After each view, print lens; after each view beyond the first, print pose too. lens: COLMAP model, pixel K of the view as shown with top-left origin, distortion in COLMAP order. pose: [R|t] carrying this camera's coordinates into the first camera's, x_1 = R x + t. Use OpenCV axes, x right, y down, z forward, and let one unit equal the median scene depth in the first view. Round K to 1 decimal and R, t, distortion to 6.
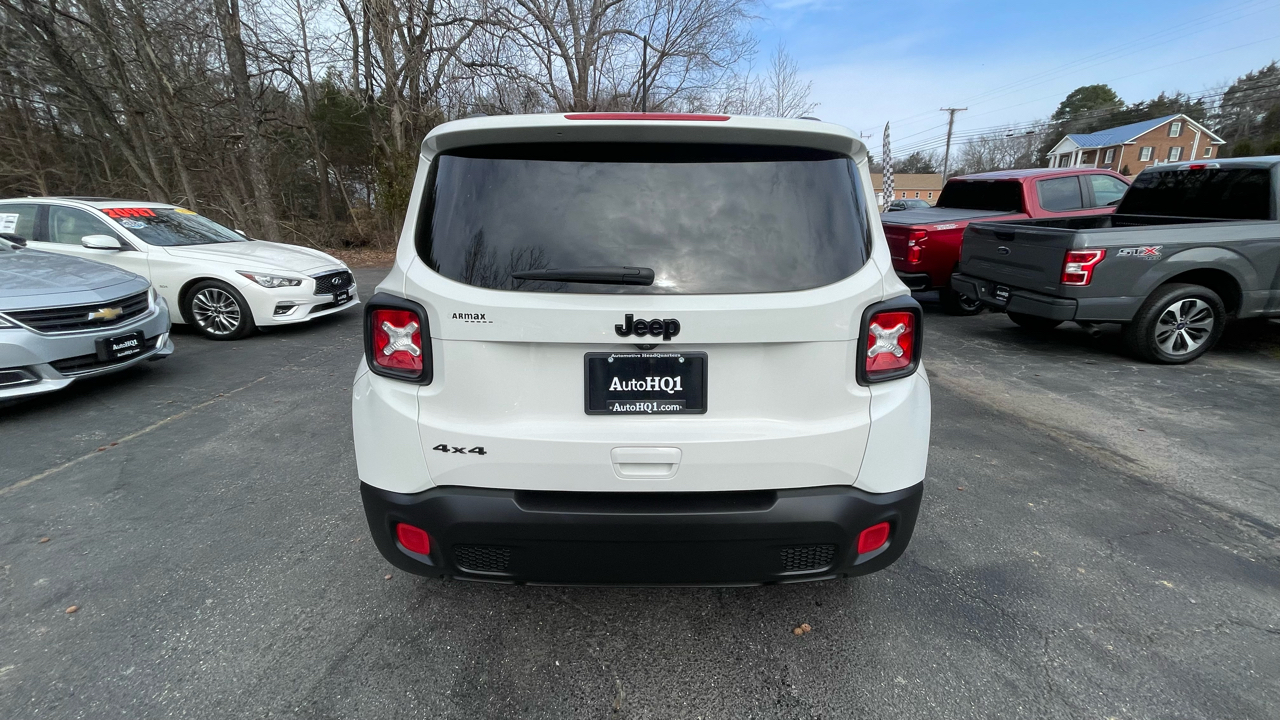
lens RADIAL K [[516.5, 0, 642.0], [0, 516.5, 358.7], [0, 0, 1]] dist [-0.002091, 0.000052]
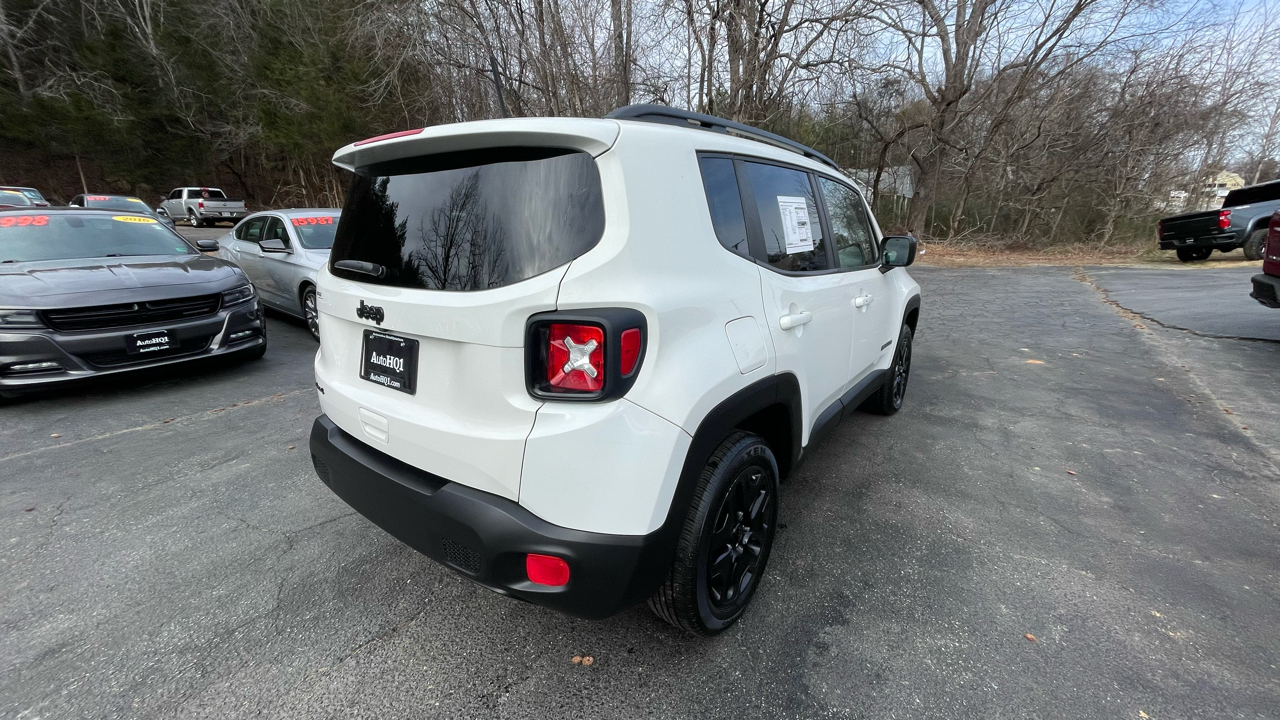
lens RADIAL K [[516.5, 0, 642.0], [0, 516.5, 358.7], [0, 0, 1]] dist [-0.002091, 0.000052]
pose [[0.800770, 0.142342, -0.581813, 1.162585], [-0.141990, 0.988776, 0.046480, -0.094365], [0.581899, 0.045392, 0.811993, 0.379133]]
